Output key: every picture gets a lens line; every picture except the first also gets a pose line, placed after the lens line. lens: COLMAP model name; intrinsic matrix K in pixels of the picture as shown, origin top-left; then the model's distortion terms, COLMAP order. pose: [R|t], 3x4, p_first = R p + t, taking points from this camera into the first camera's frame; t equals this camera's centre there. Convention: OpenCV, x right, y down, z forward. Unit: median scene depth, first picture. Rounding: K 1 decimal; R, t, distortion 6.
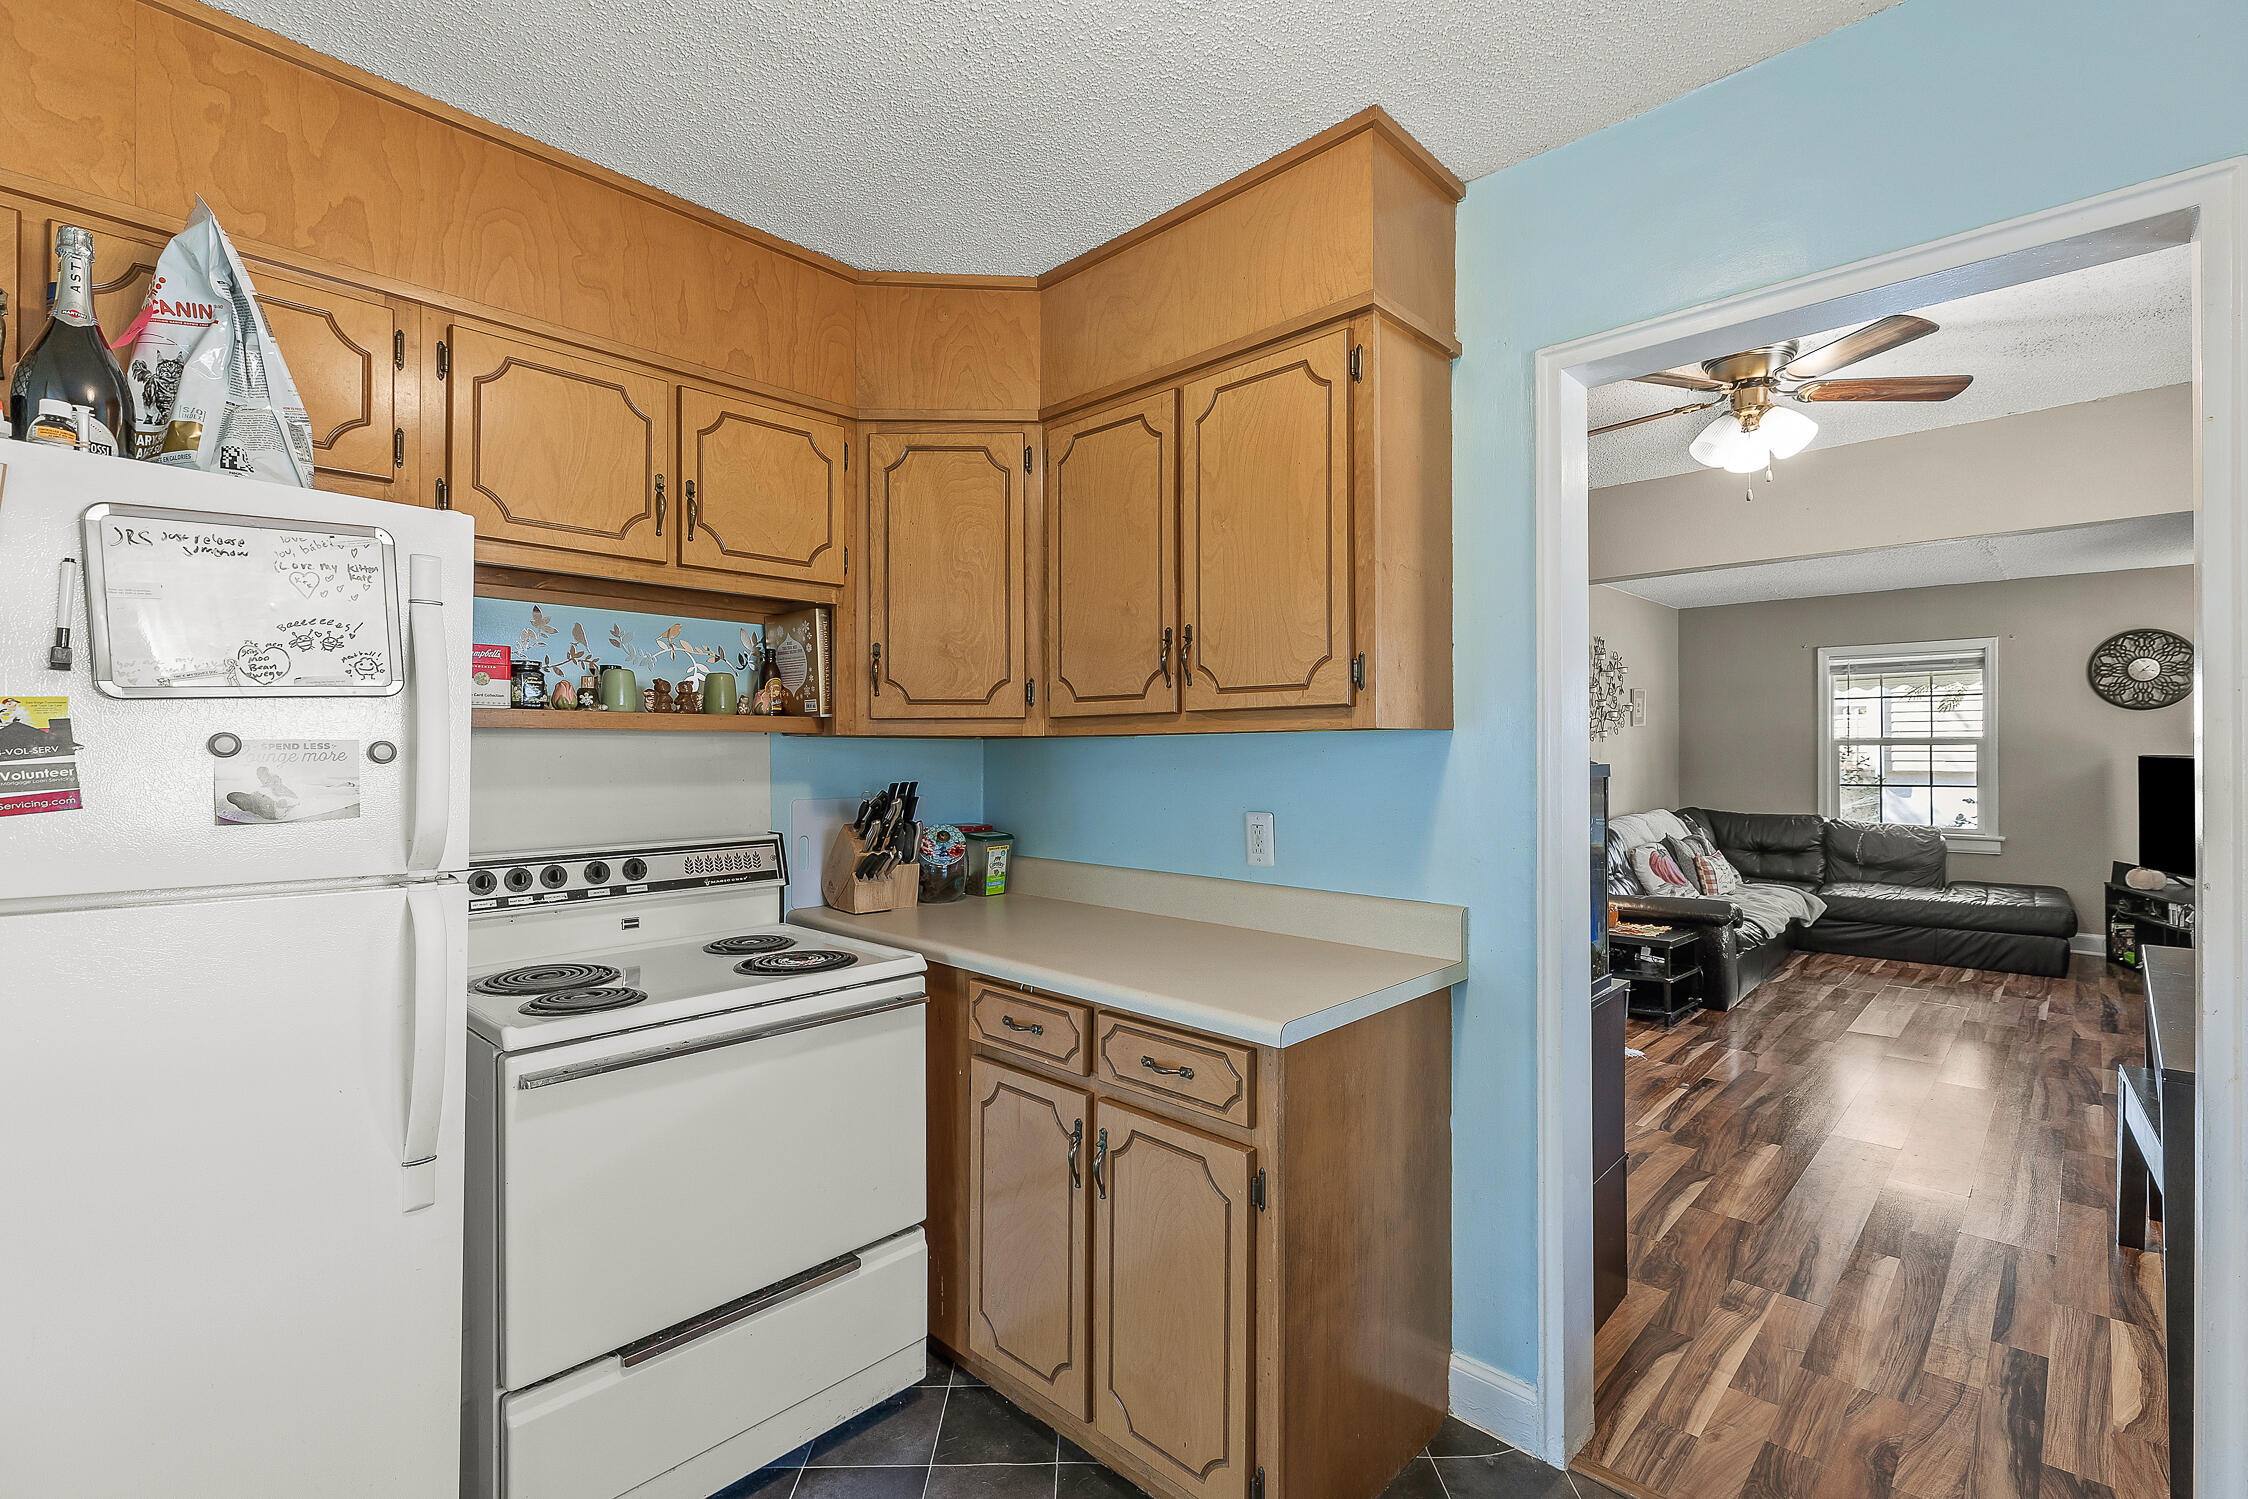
lens RADIAL K [[1015.3, 0, 1129.6], [0, 1015.3, 749.1], [0, 0, 1]] dist [0.000594, -0.000004]
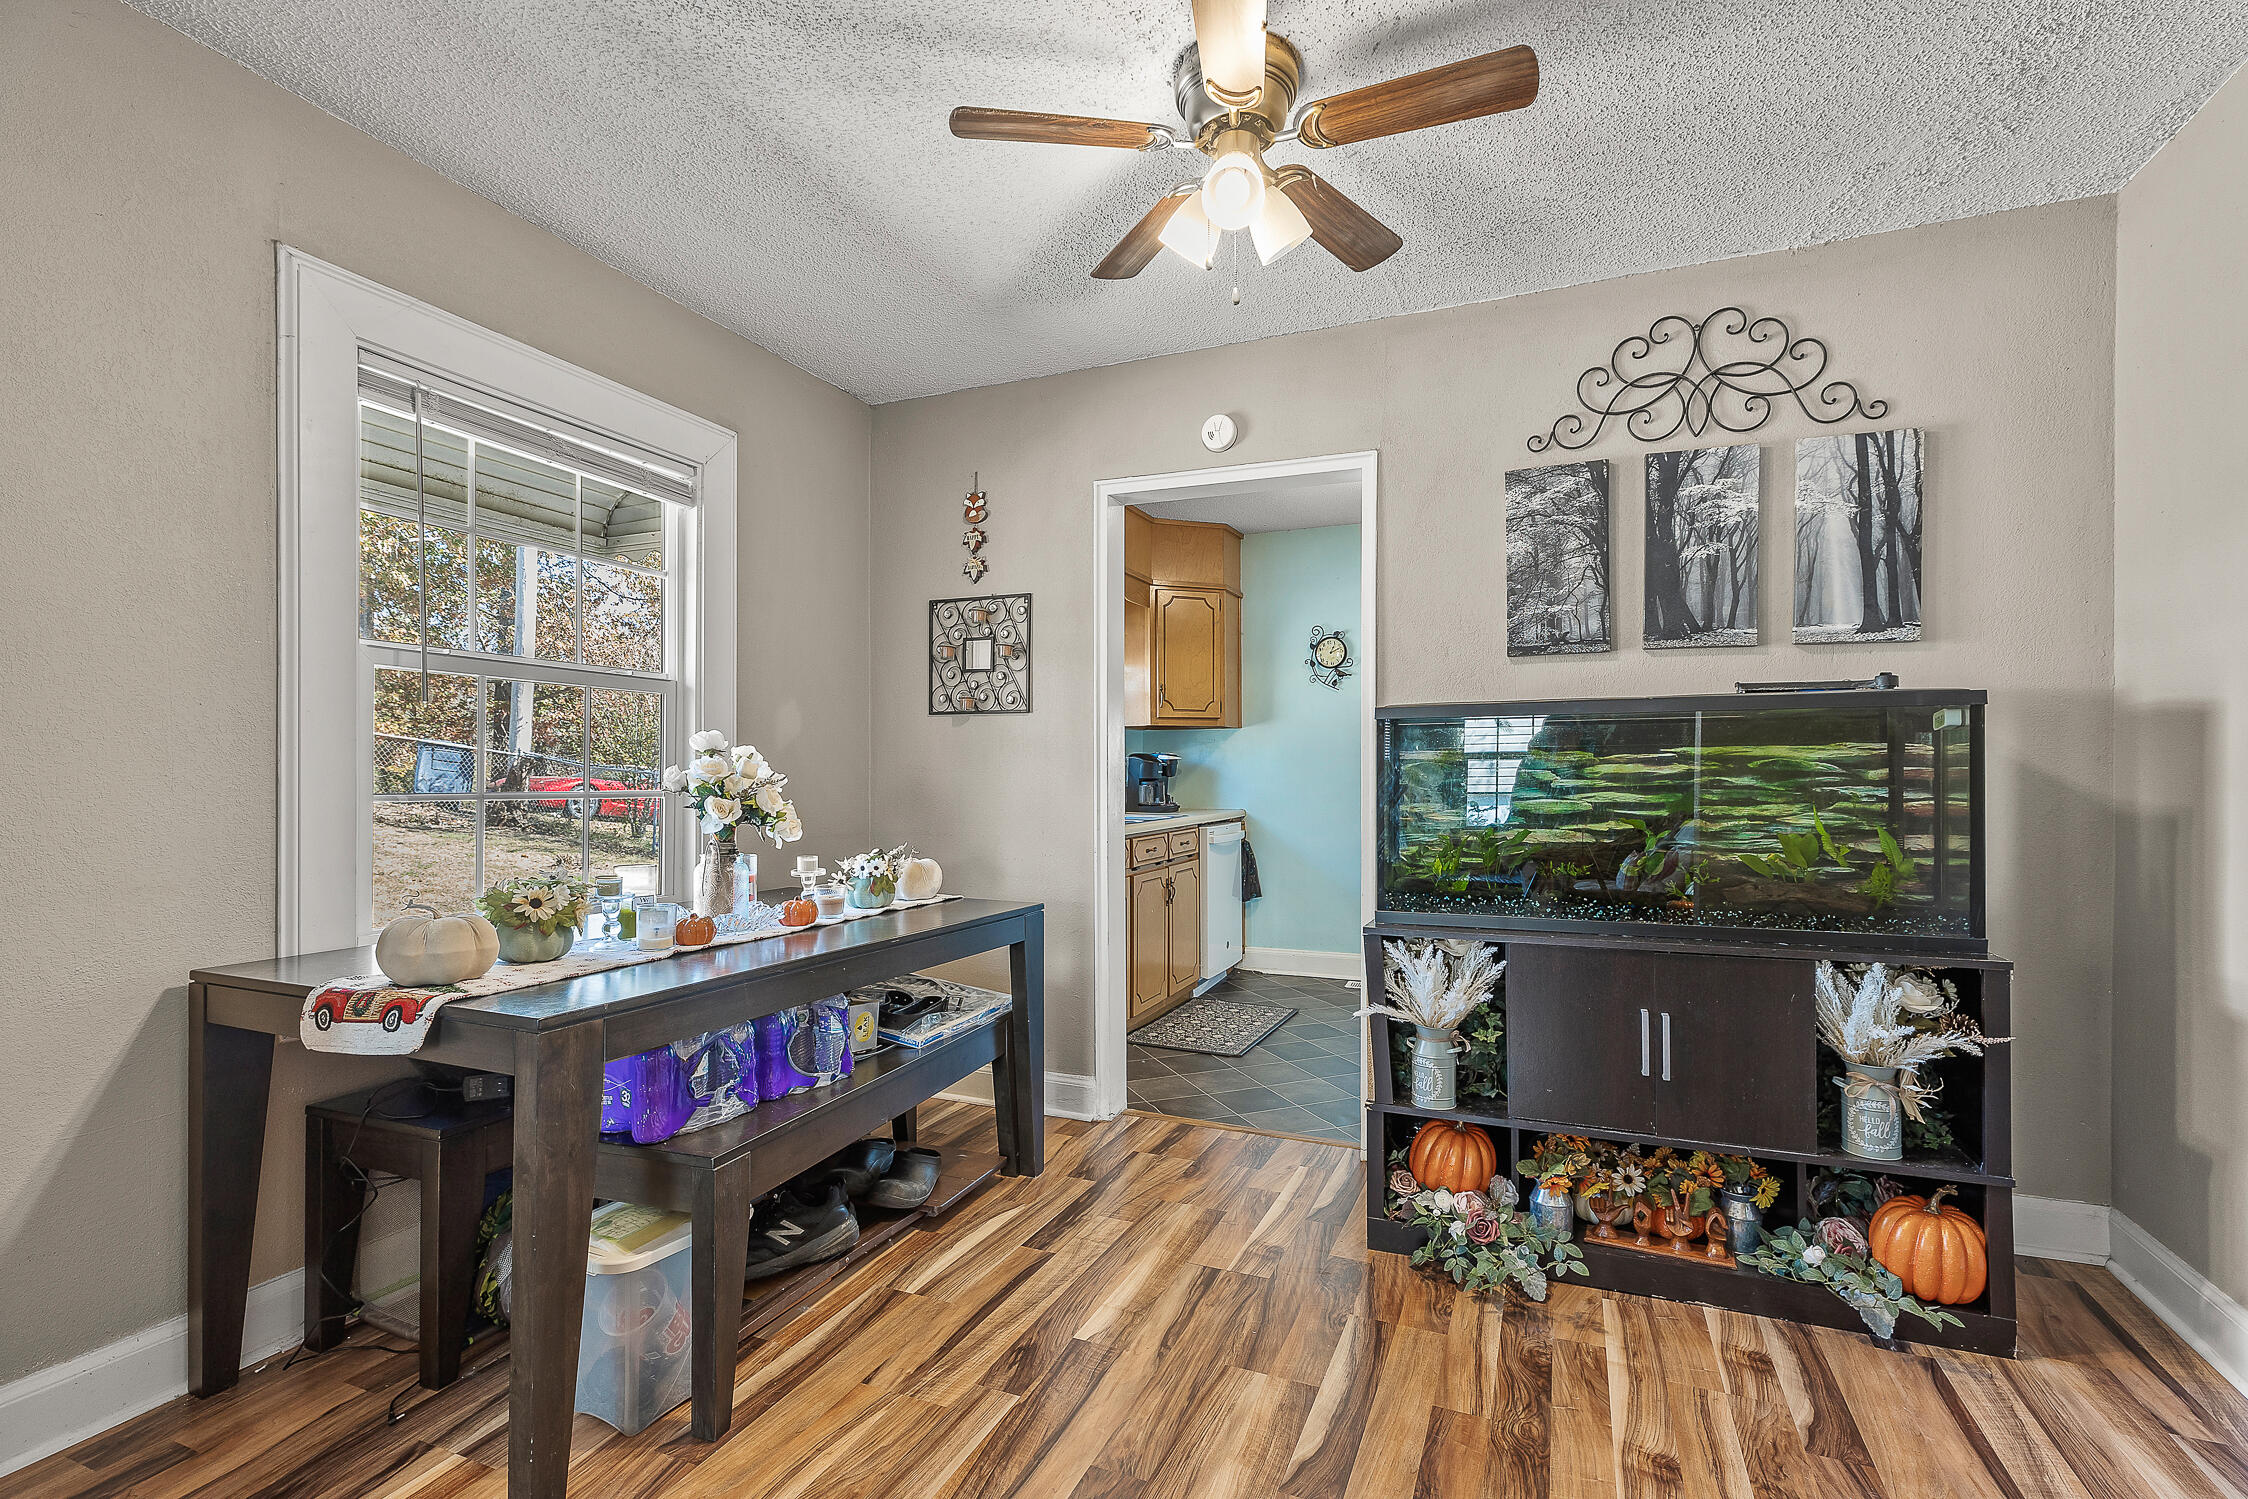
lens RADIAL K [[1015.3, 0, 1136.3], [0, 1015.3, 783.5], [0, 0, 1]] dist [0.000594, -0.000004]
pose [[-0.934822, 0.004810, -0.355085, 1.149611], [0.002635, 0.999975, 0.006608, 0.092553], [0.355108, 0.005241, -0.934811, 2.021550]]
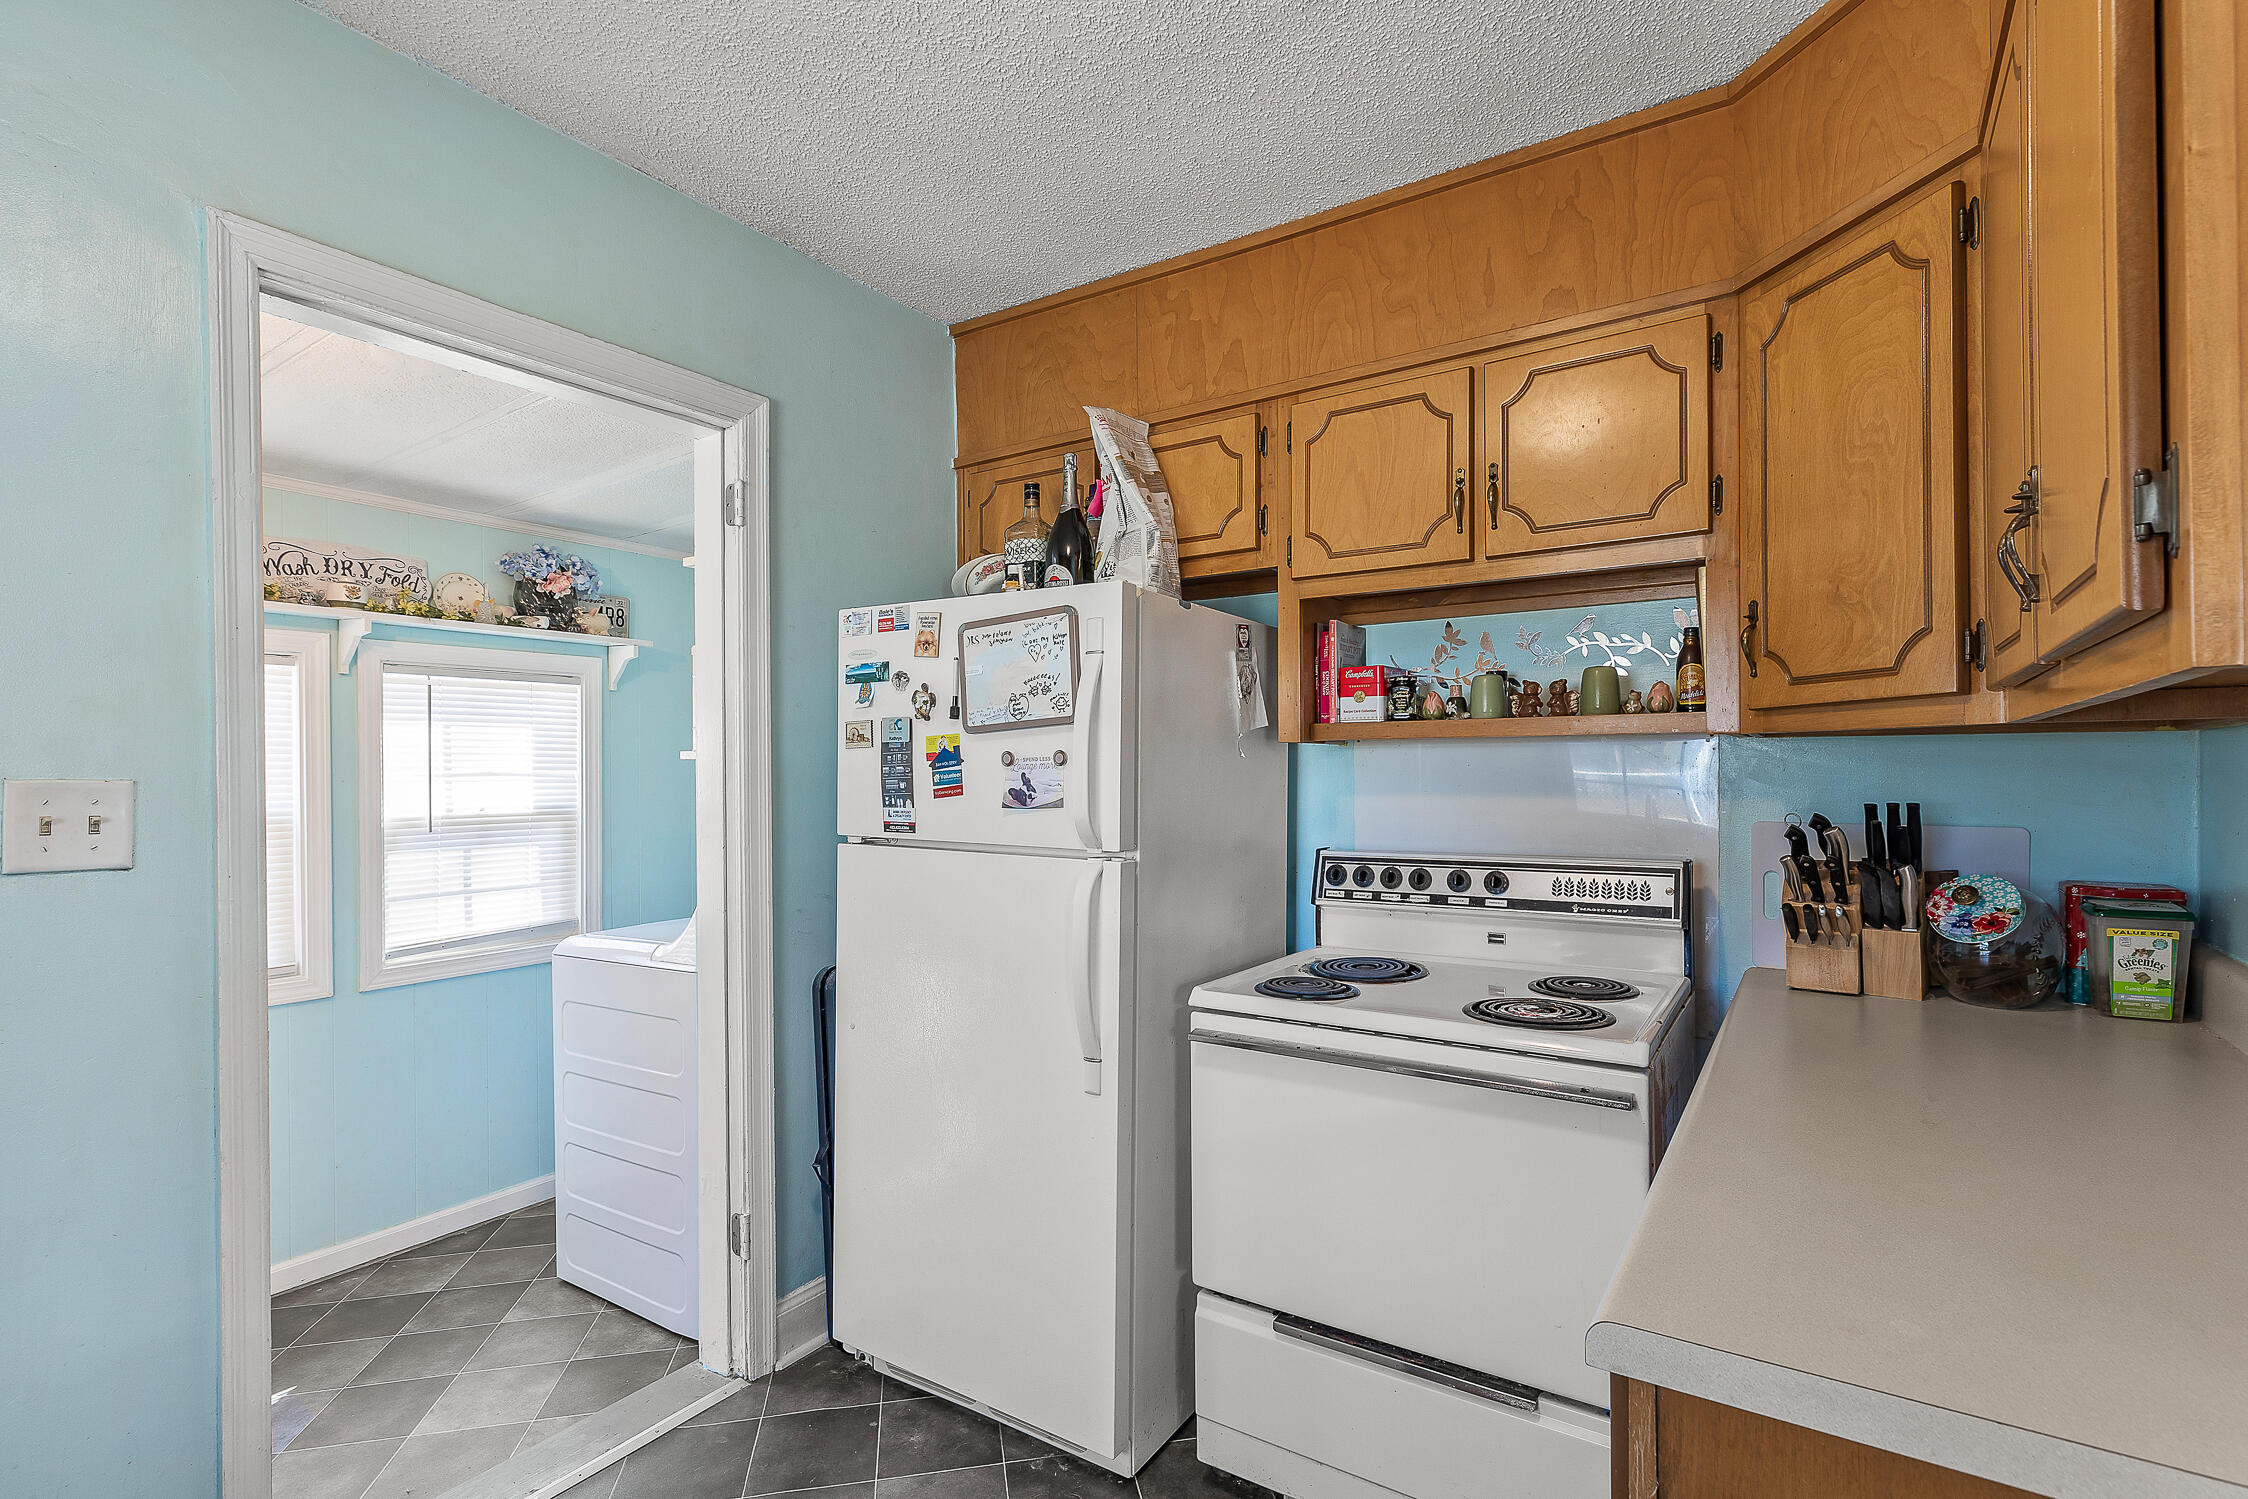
lens RADIAL K [[1015.3, 0, 1112.9], [0, 1015.3, 773.3], [0, 0, 1]] dist [0.000594, -0.000004]
pose [[0.172637, 0.002773, -0.984982, 0.383094], [0.009784, 0.999942, 0.004530, 0.007049], [0.984937, -0.010419, 0.172600, 0.464740]]
